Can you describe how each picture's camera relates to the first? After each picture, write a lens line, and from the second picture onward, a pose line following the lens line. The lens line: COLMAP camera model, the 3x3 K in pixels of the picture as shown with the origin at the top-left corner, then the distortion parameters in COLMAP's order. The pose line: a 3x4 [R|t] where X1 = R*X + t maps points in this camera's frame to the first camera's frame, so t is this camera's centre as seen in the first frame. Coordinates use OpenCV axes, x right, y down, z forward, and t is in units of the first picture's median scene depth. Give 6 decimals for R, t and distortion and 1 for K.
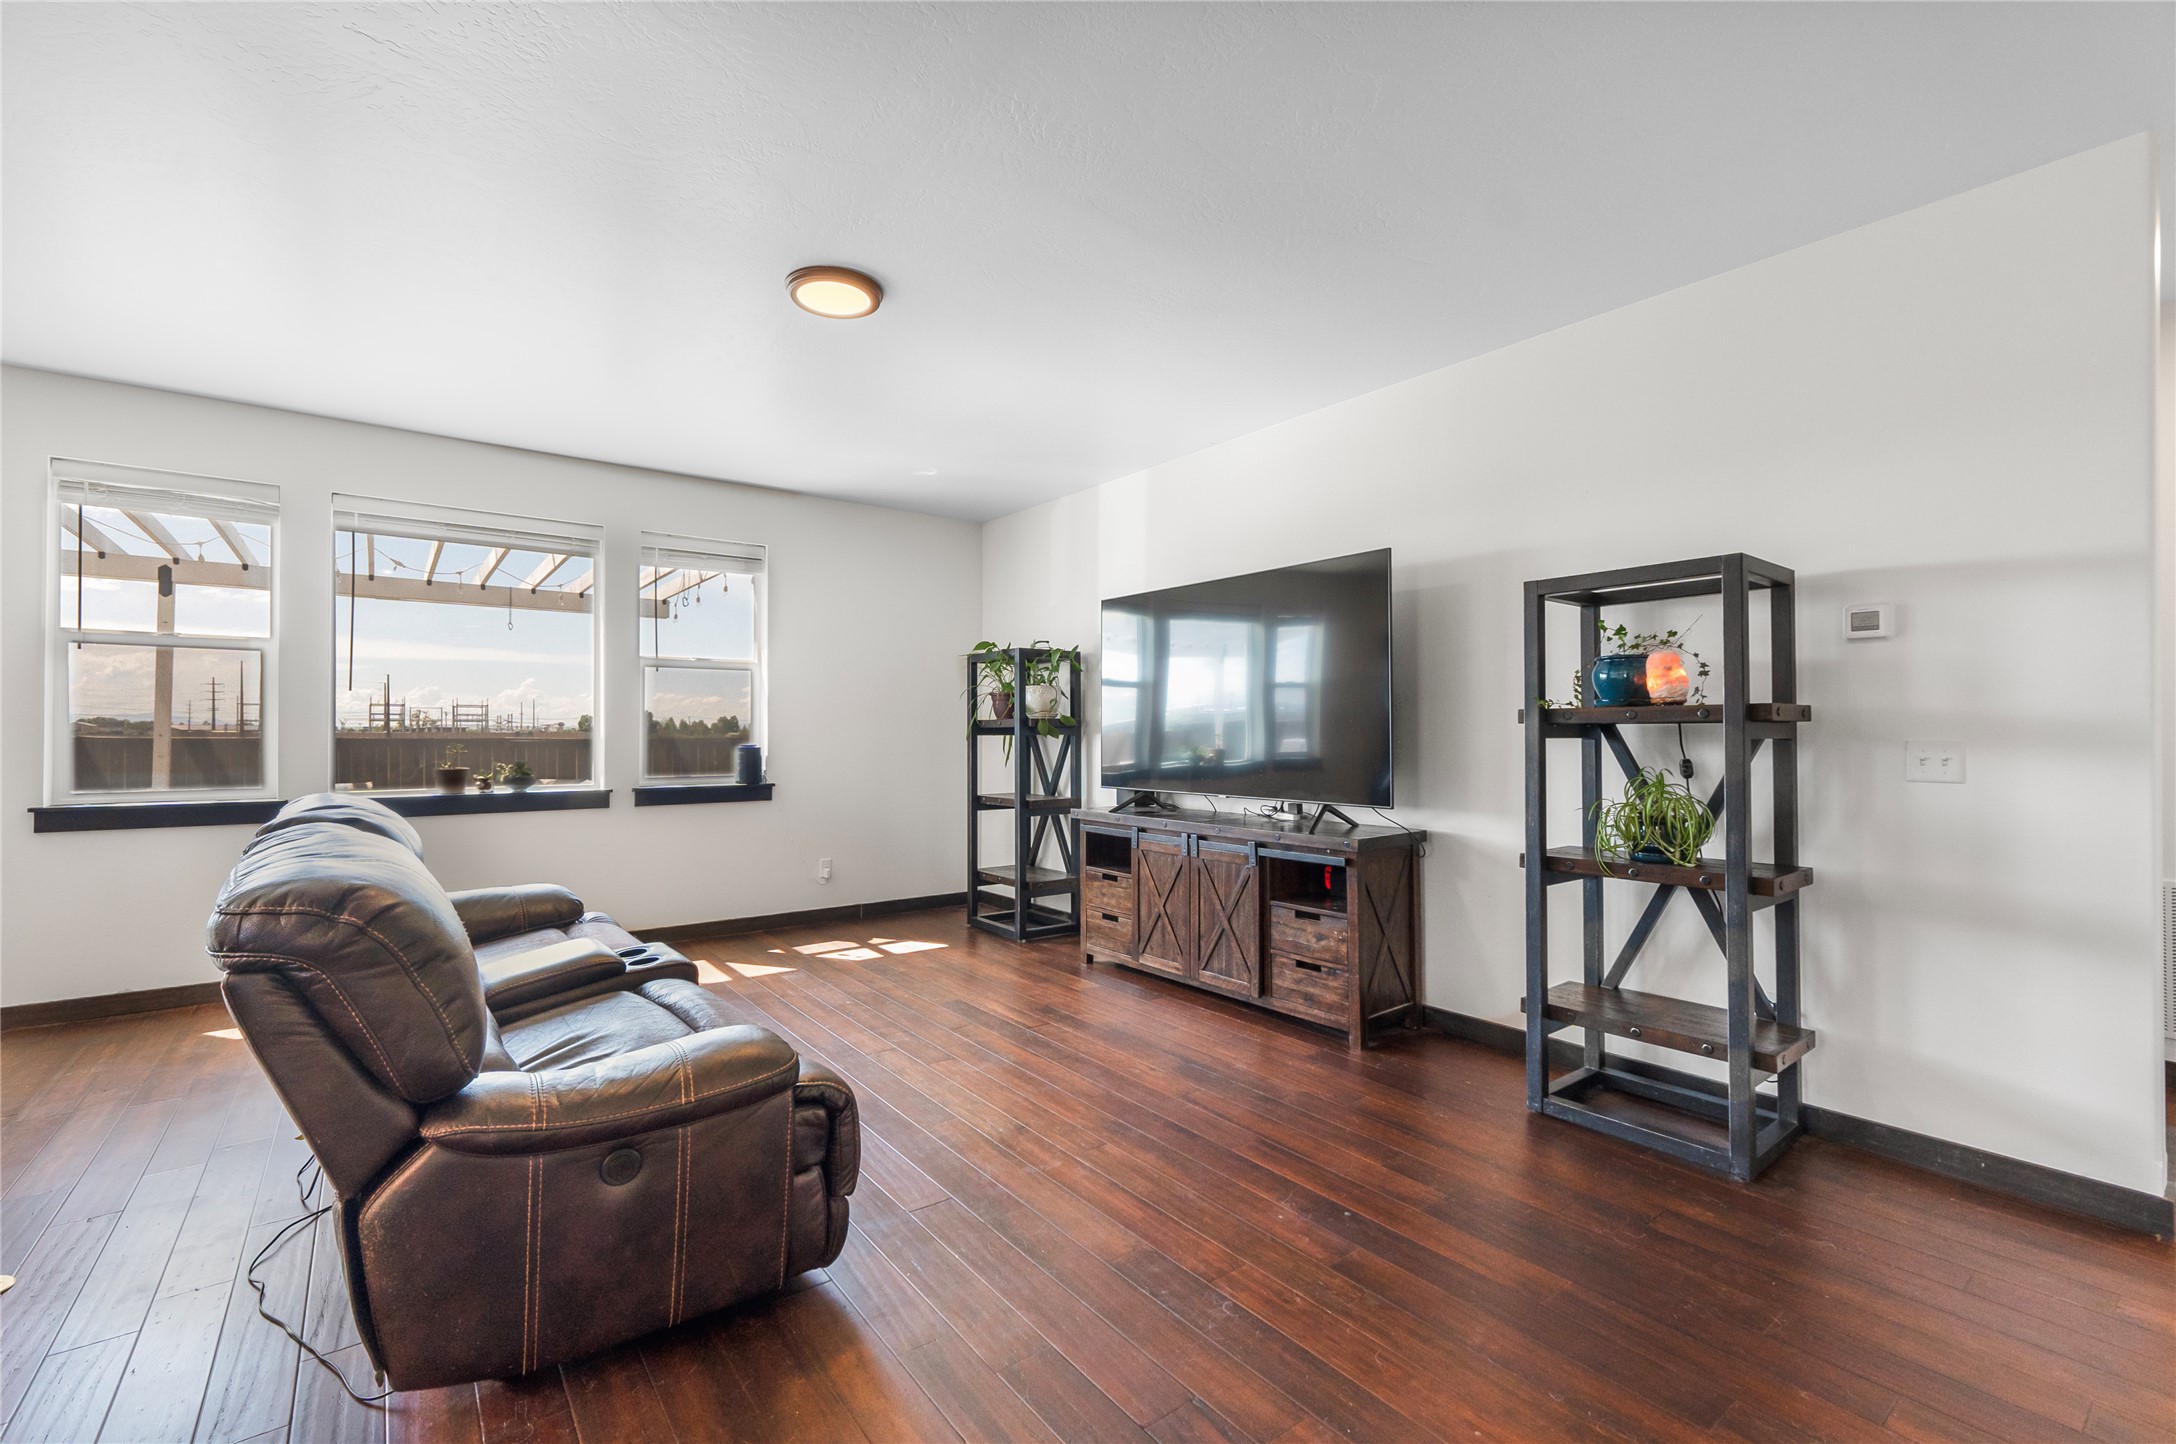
lens RADIAL K [[934.1, 0, 1076.7], [0, 934.1, 717.6], [0, 0, 1]] dist [0.019383, 0.000239]
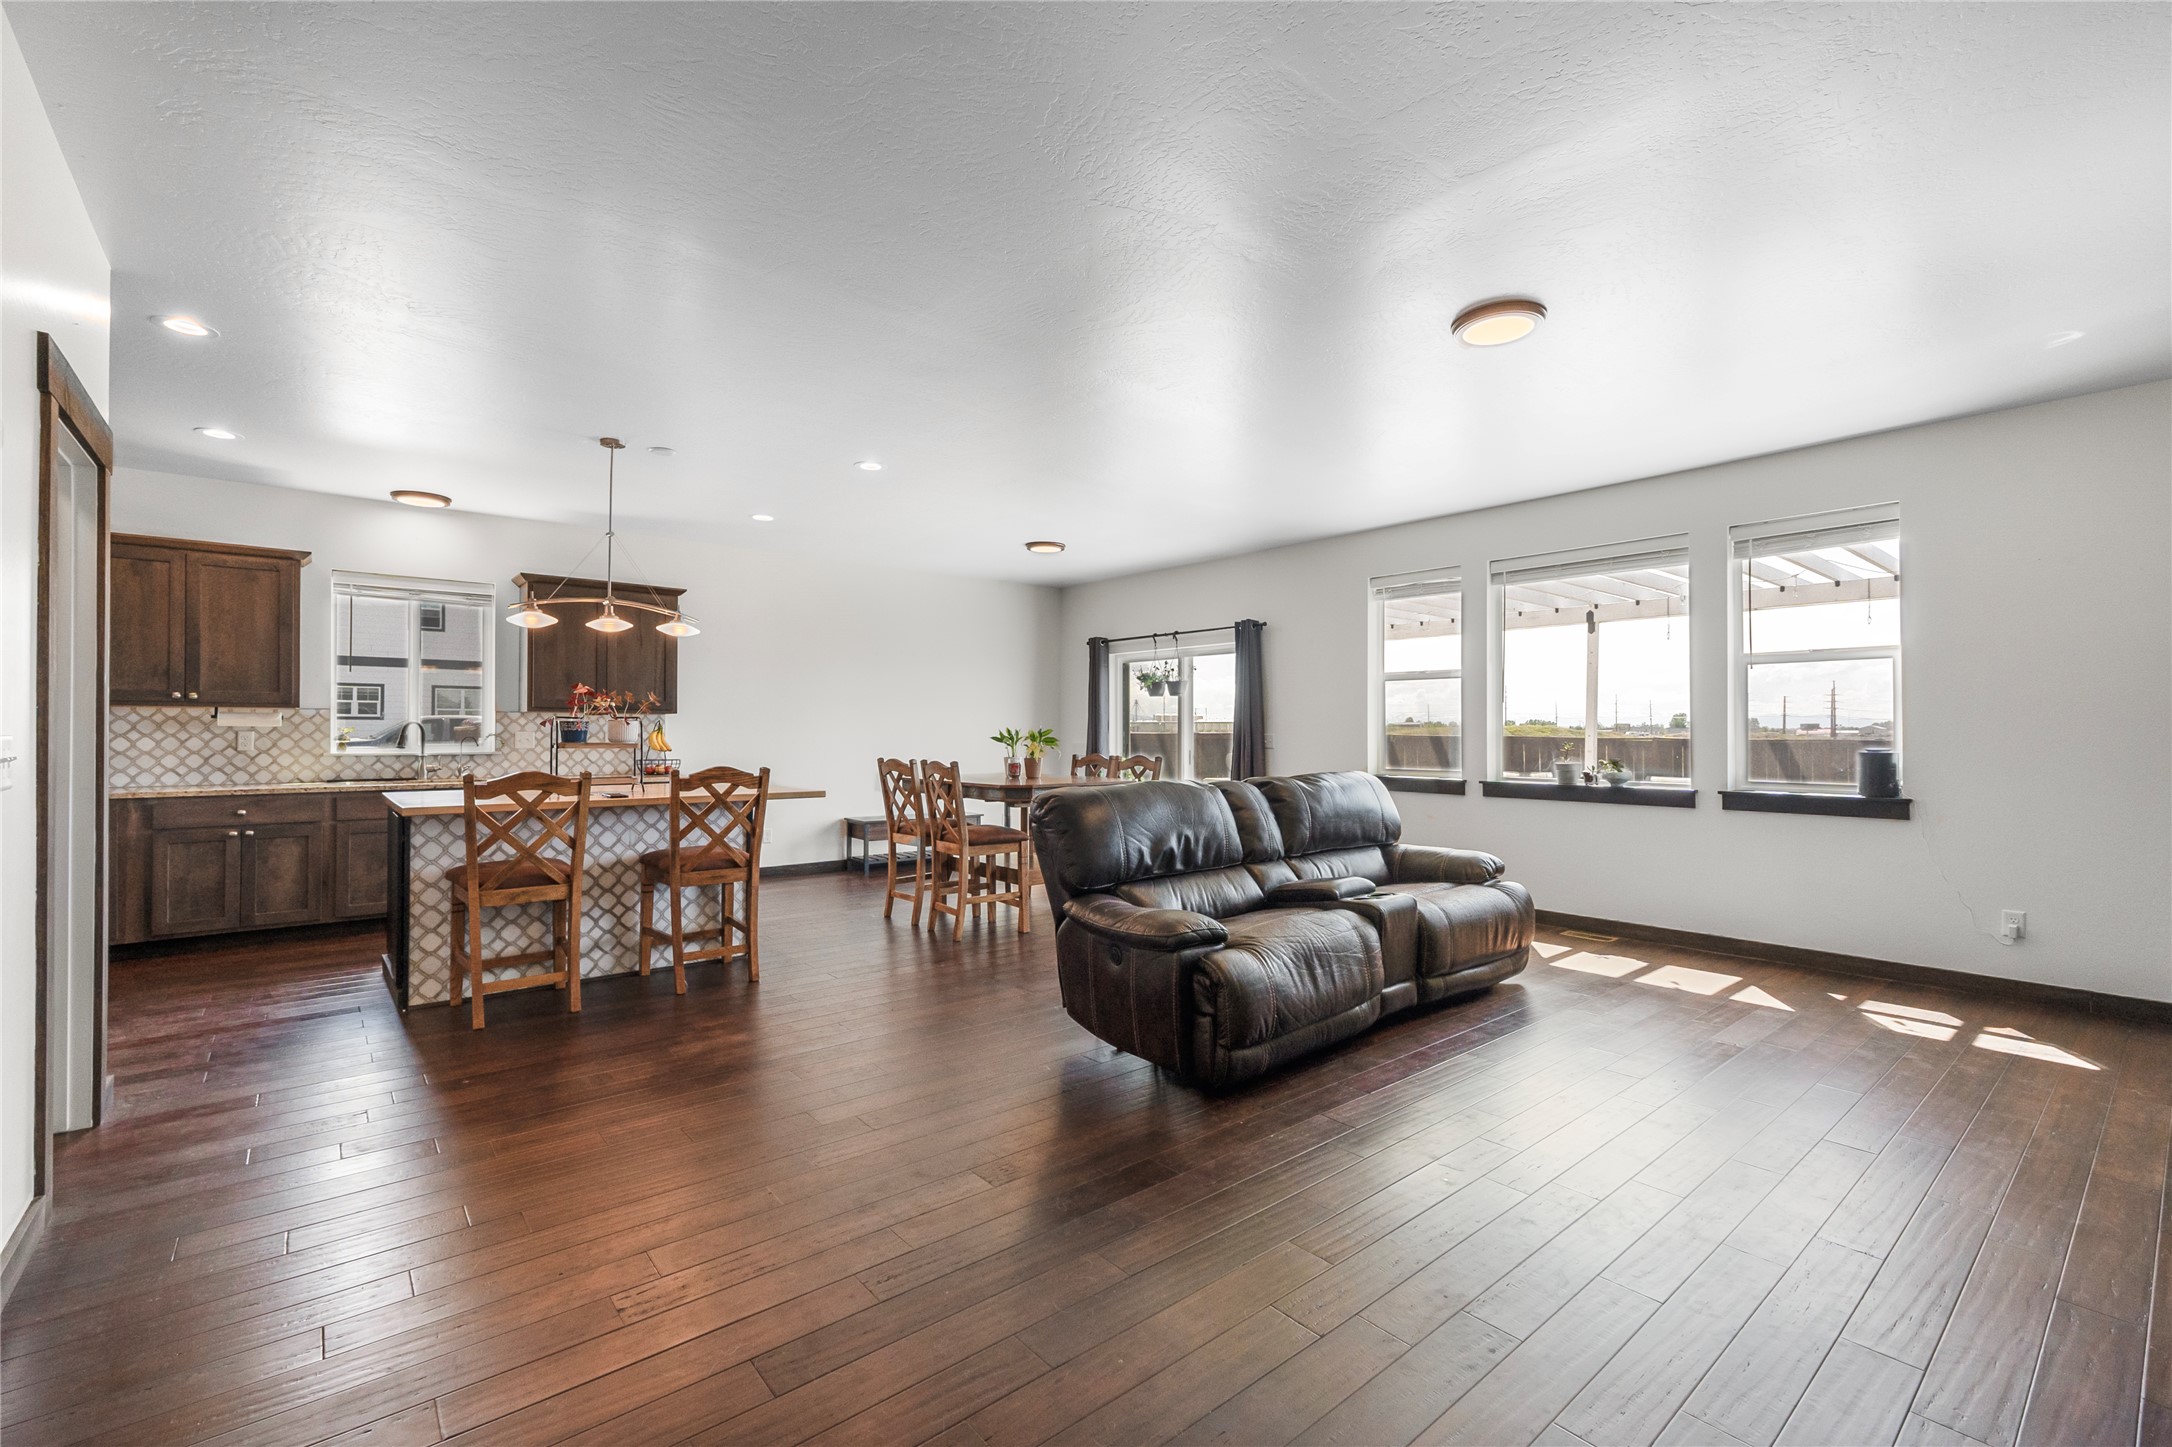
lens RADIAL K [[932.4, 0, 1080.2], [0, 932.4, 725.4], [0, 0, 1]] dist [0.019383, 0.000239]
pose [[0.053183, -0.005809, -0.998568, 0.801726], [0.014210, 0.999886, -0.005060, 0.002413], [0.998484, -0.013921, 0.053260, 0.455877]]
